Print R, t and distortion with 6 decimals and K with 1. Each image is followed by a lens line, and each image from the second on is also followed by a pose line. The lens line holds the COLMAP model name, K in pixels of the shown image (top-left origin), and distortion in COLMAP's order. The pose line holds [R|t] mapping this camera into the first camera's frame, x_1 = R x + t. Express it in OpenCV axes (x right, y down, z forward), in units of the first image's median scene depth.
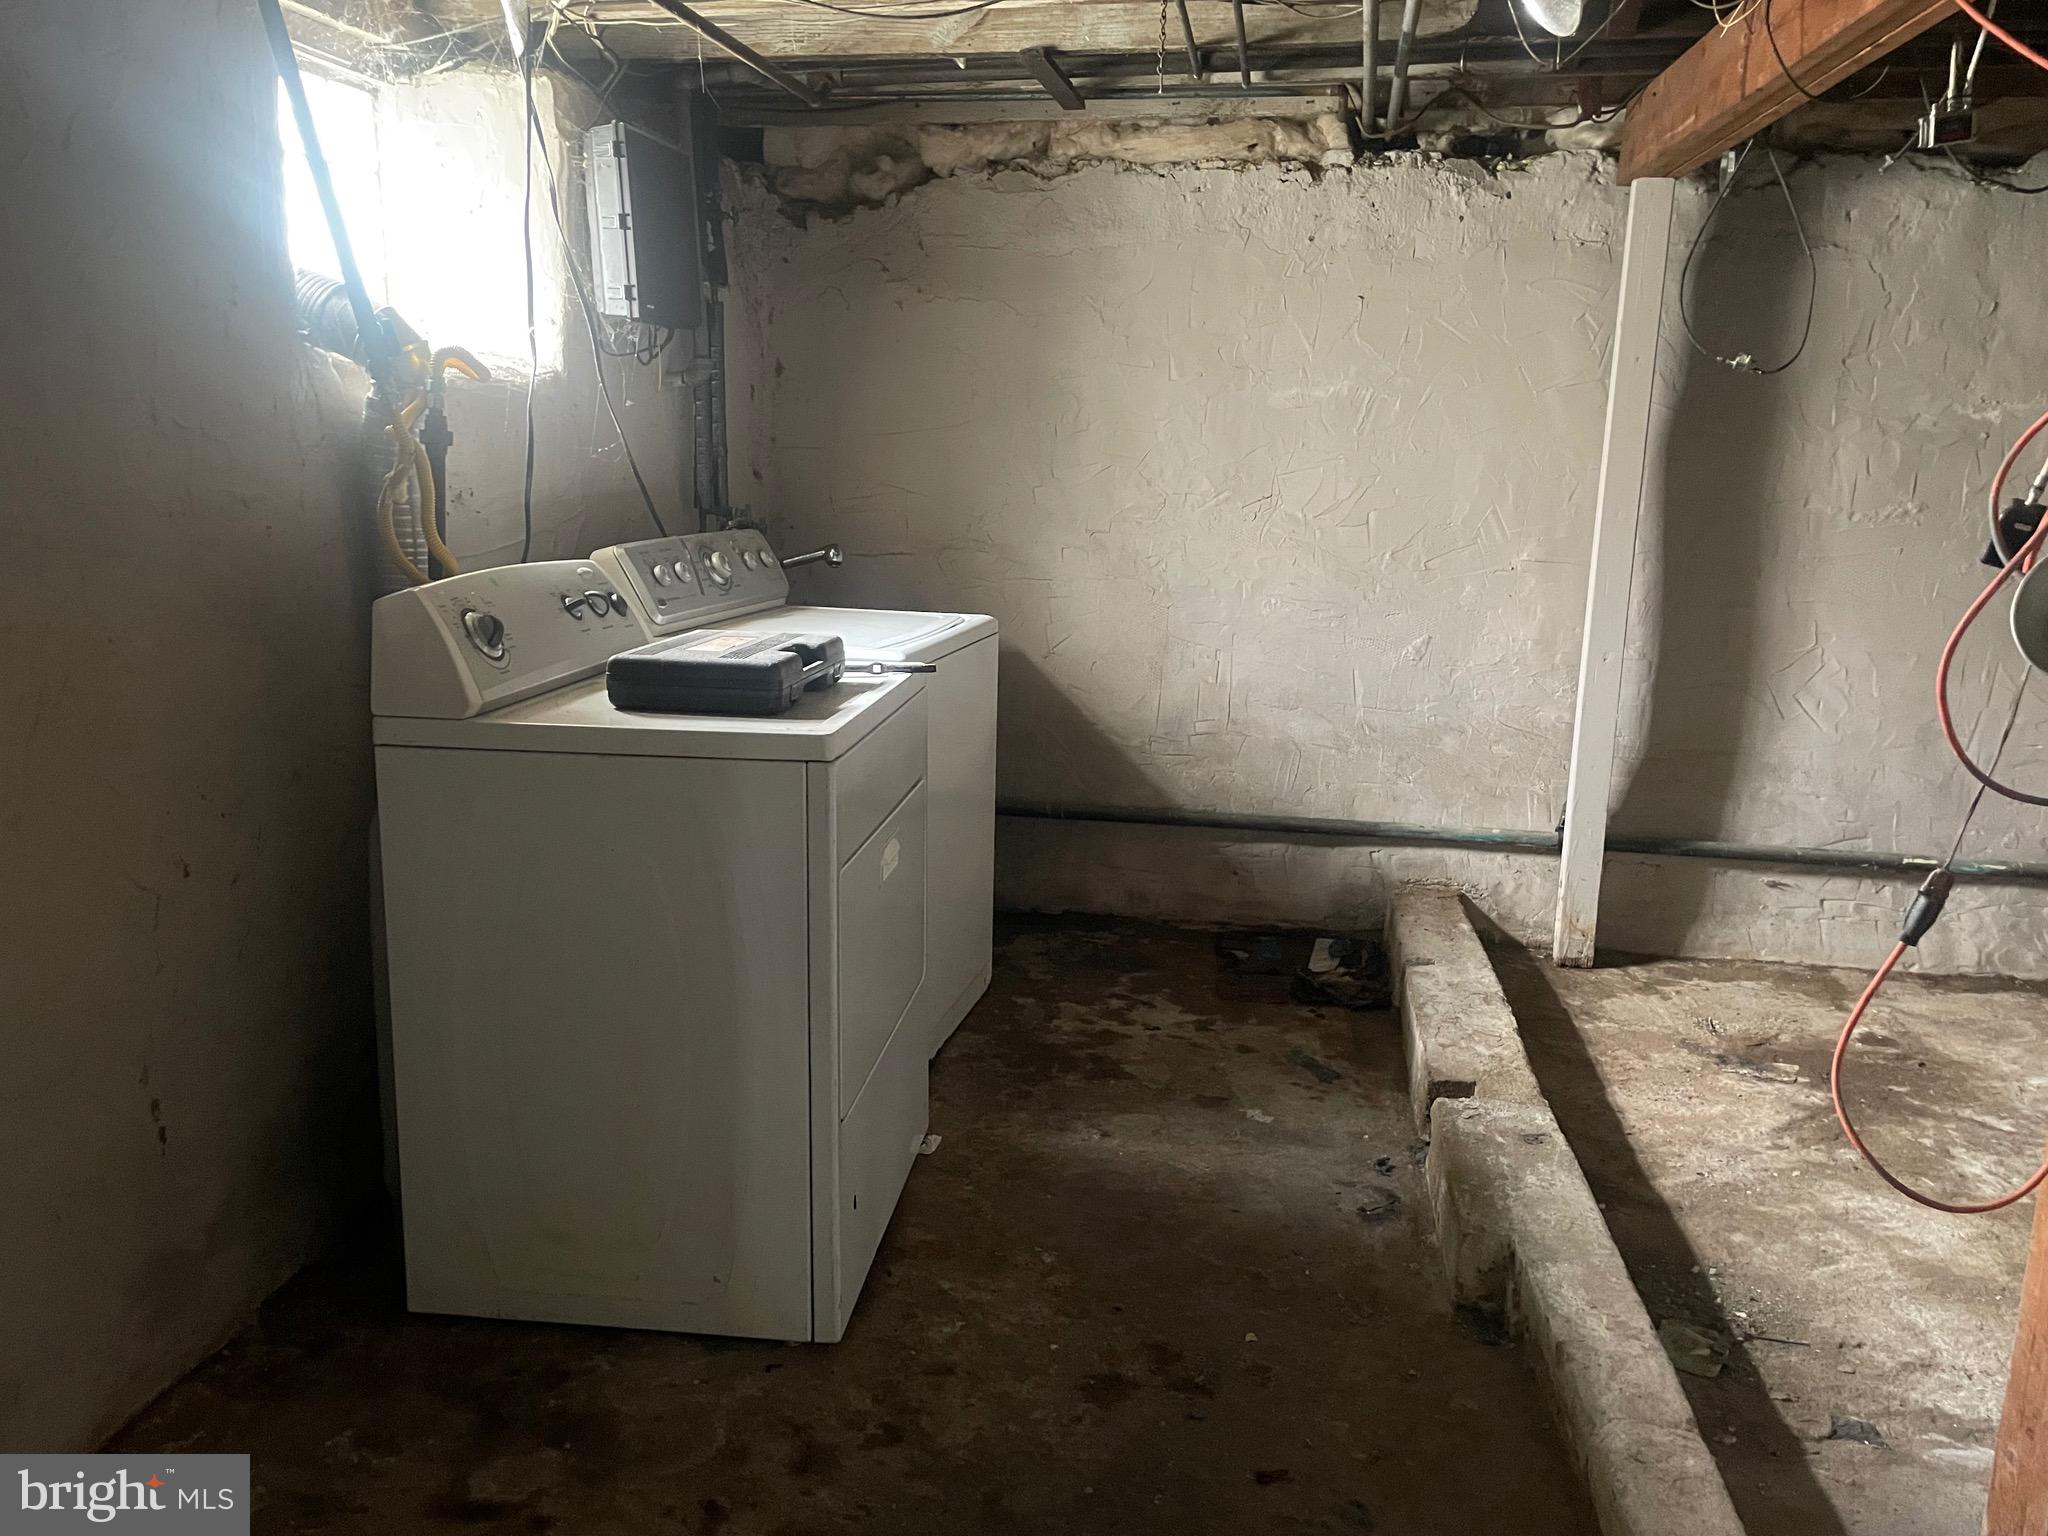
lens RADIAL K [[1547.4, 0, 1025.8], [0, 1547.4, 769.7], [0, 0, 1]] dist [0.054554, -0.071973]
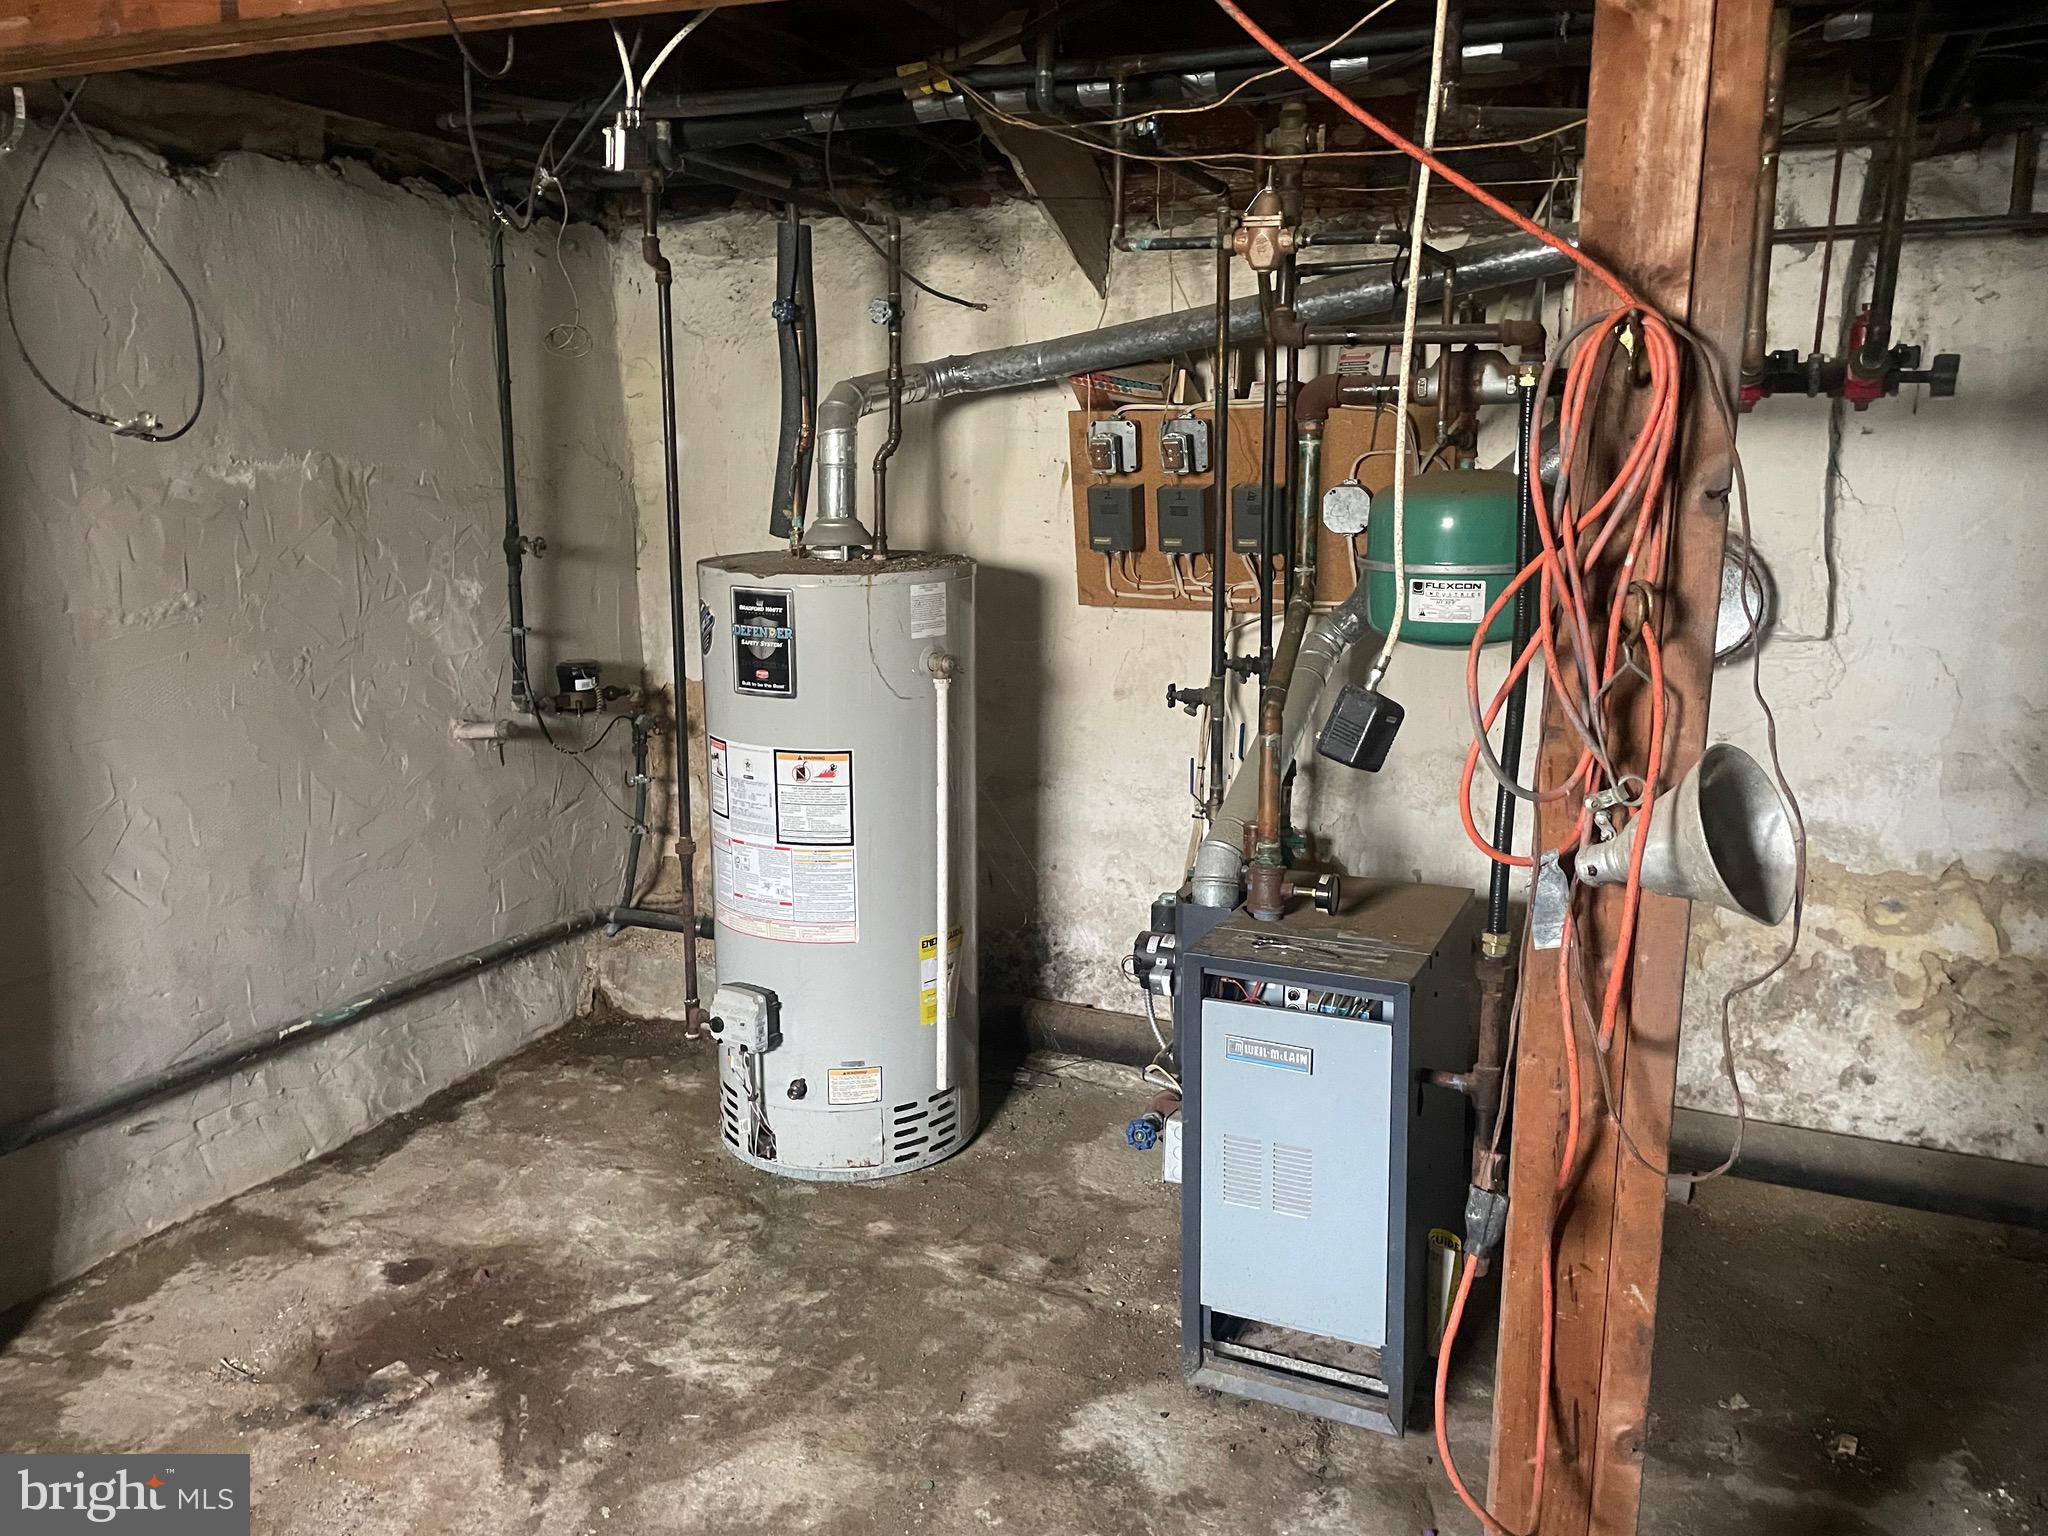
lens RADIAL K [[1547.4, 0, 1035.2], [0, 1547.4, 753.4], [0, 0, 1]] dist [0.054554, -0.071973]
pose [[0.230357, -0.193889, 0.953595, -0.081670], [0.195385, 0.969209, 0.149865, -0.127845], [-0.953289, 0.151796, 0.261146, 0.414879]]
